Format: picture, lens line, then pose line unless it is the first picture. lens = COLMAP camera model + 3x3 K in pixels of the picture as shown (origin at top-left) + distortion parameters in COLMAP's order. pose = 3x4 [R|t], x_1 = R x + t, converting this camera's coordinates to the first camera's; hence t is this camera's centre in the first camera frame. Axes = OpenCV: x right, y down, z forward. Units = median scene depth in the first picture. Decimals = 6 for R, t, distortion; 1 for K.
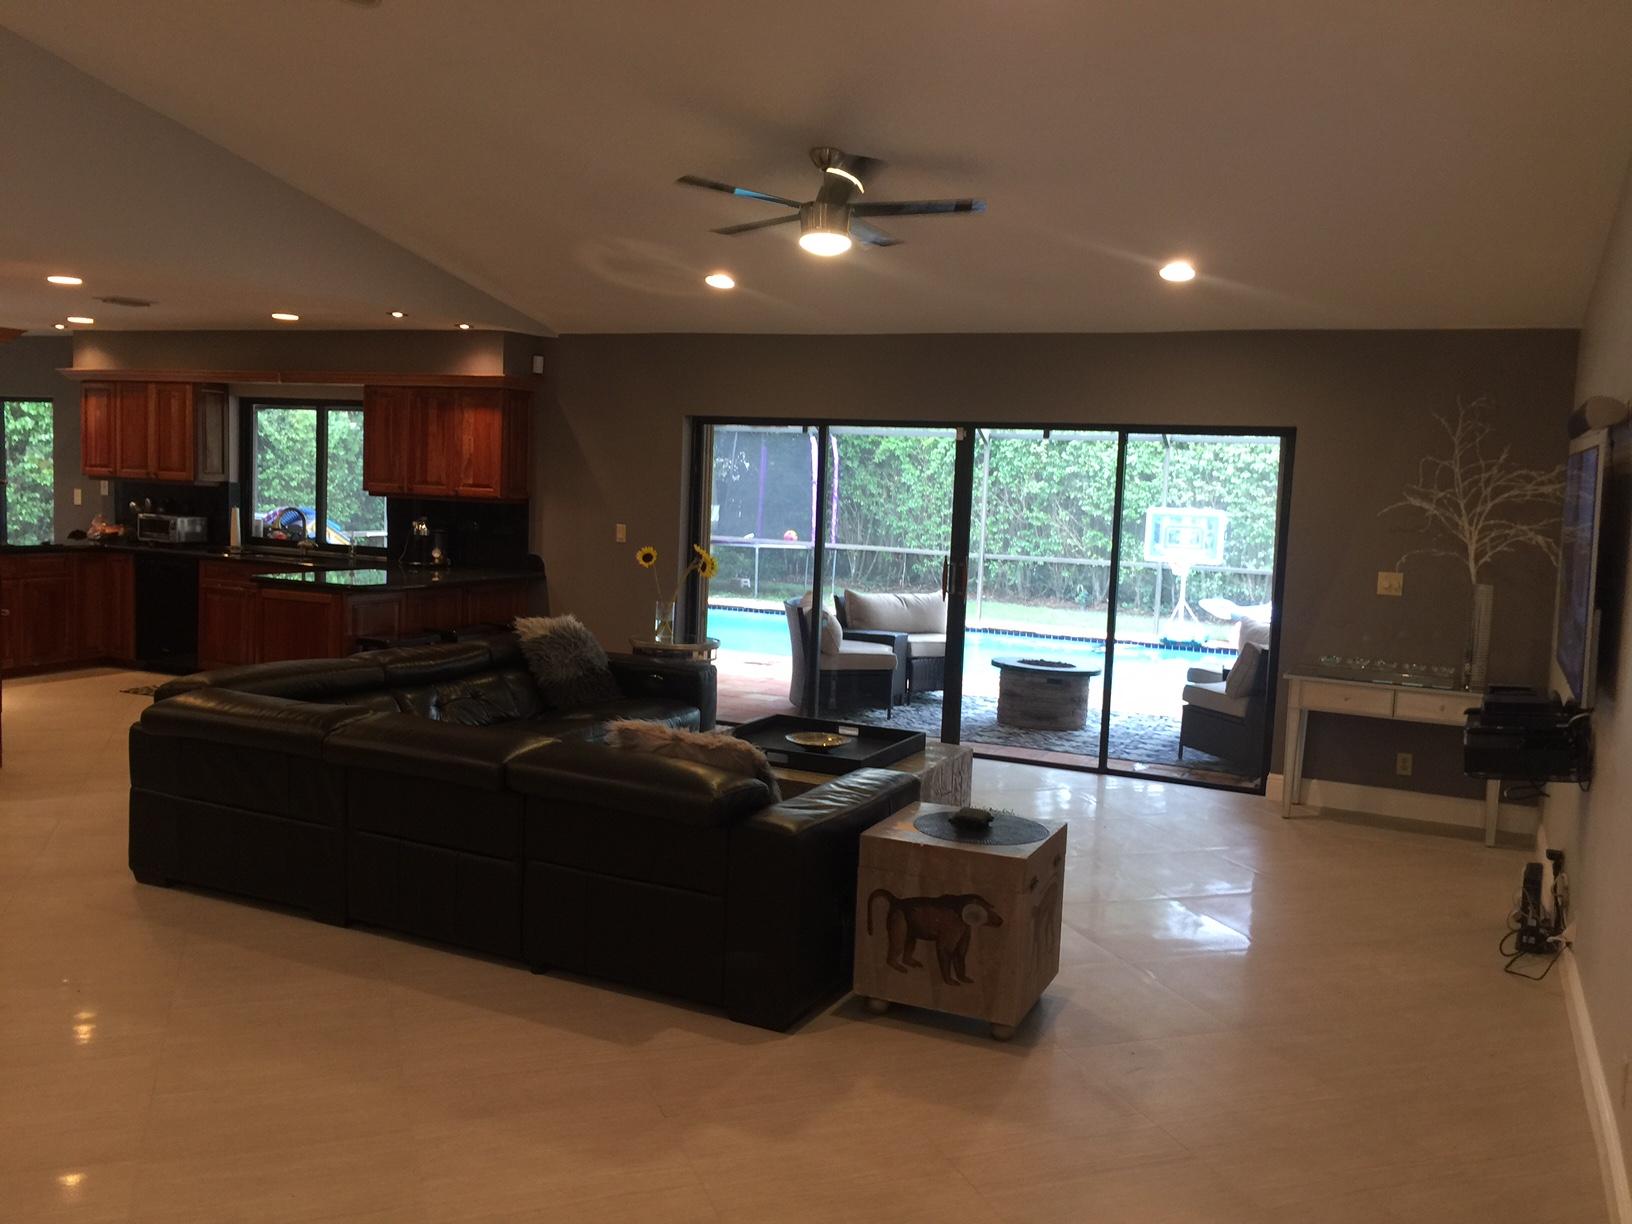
lens RADIAL K [[1403.1, 0, 817.0], [0, 1403.1, 604.4], [0, 0, 1]] dist [0.087006, -0.113642]
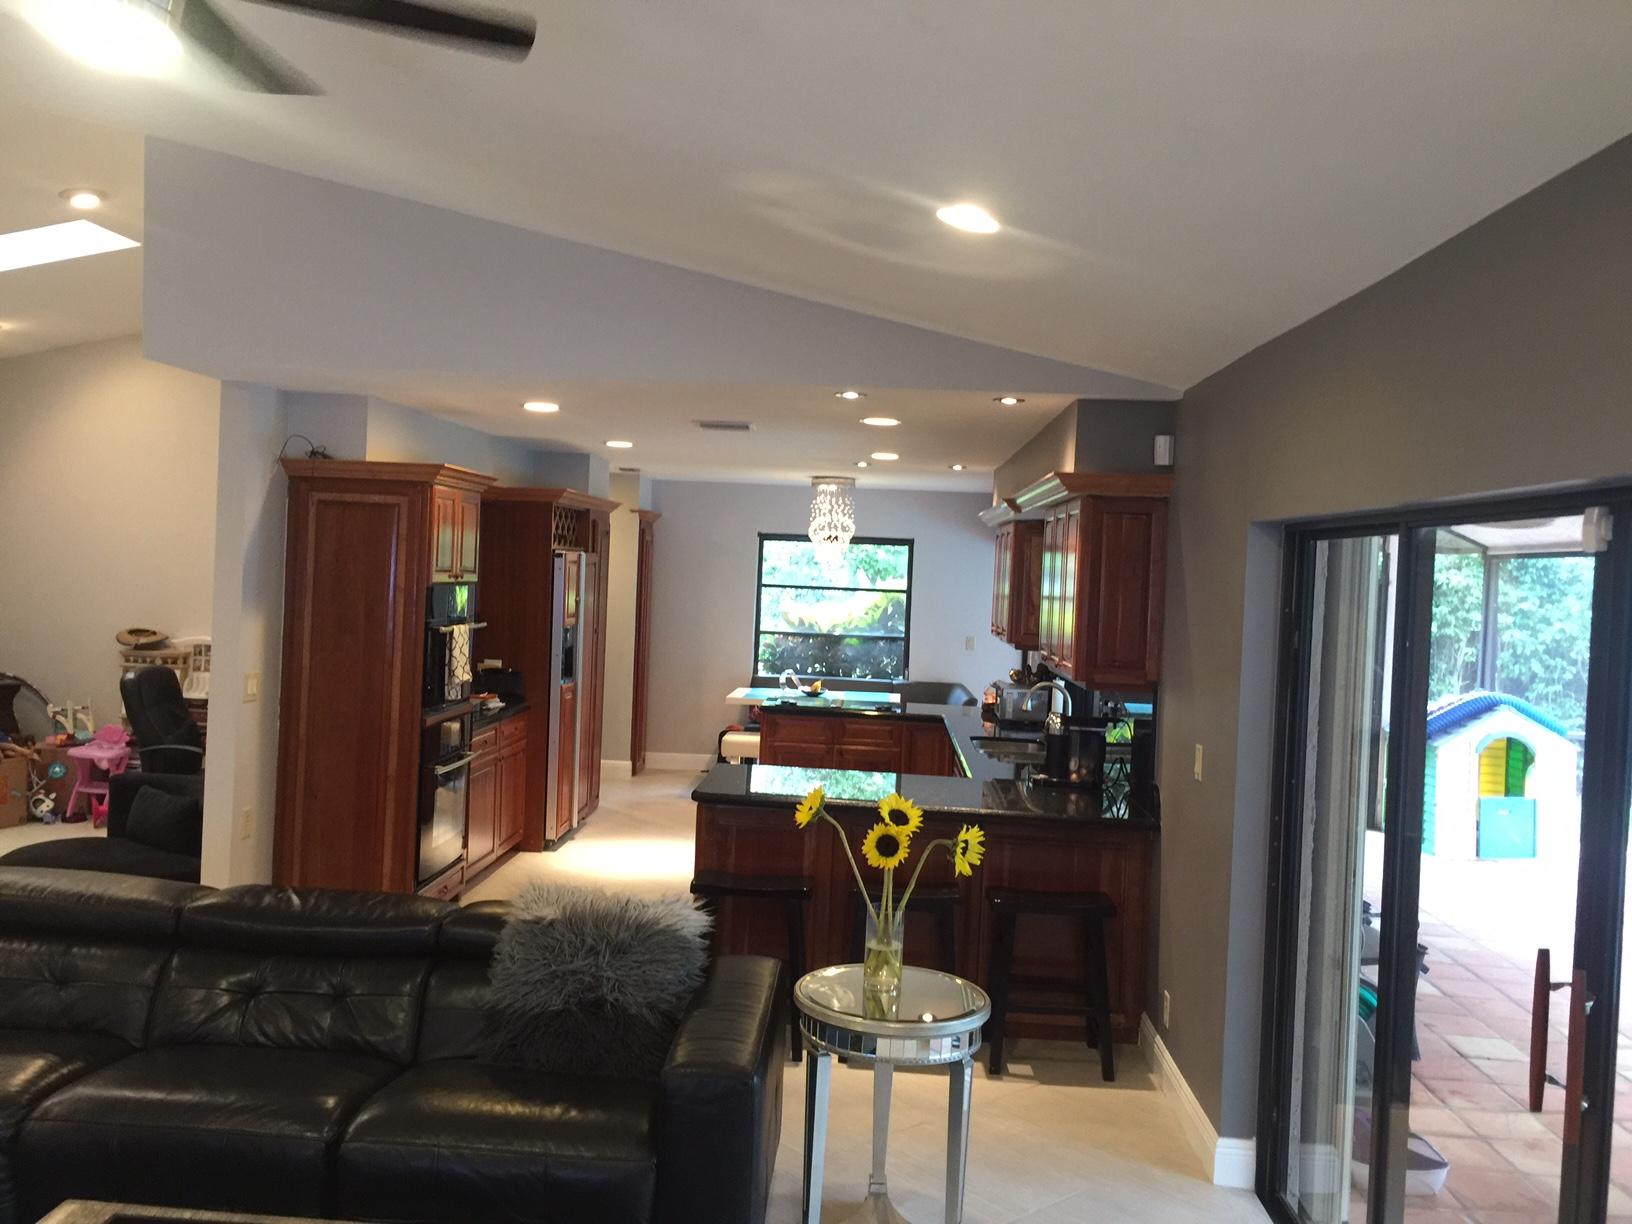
lens RADIAL K [[1403.1, 0, 817.0], [0, 1403.1, 604.4], [0, 0, 1]] dist [0.087006, -0.113642]
pose [[0.376798, 0.001665, -0.926294, 0.285644], [-0.112052, 0.992737, -0.043796, -0.068923], [0.919493, 0.120295, 0.374248, 0.680682]]
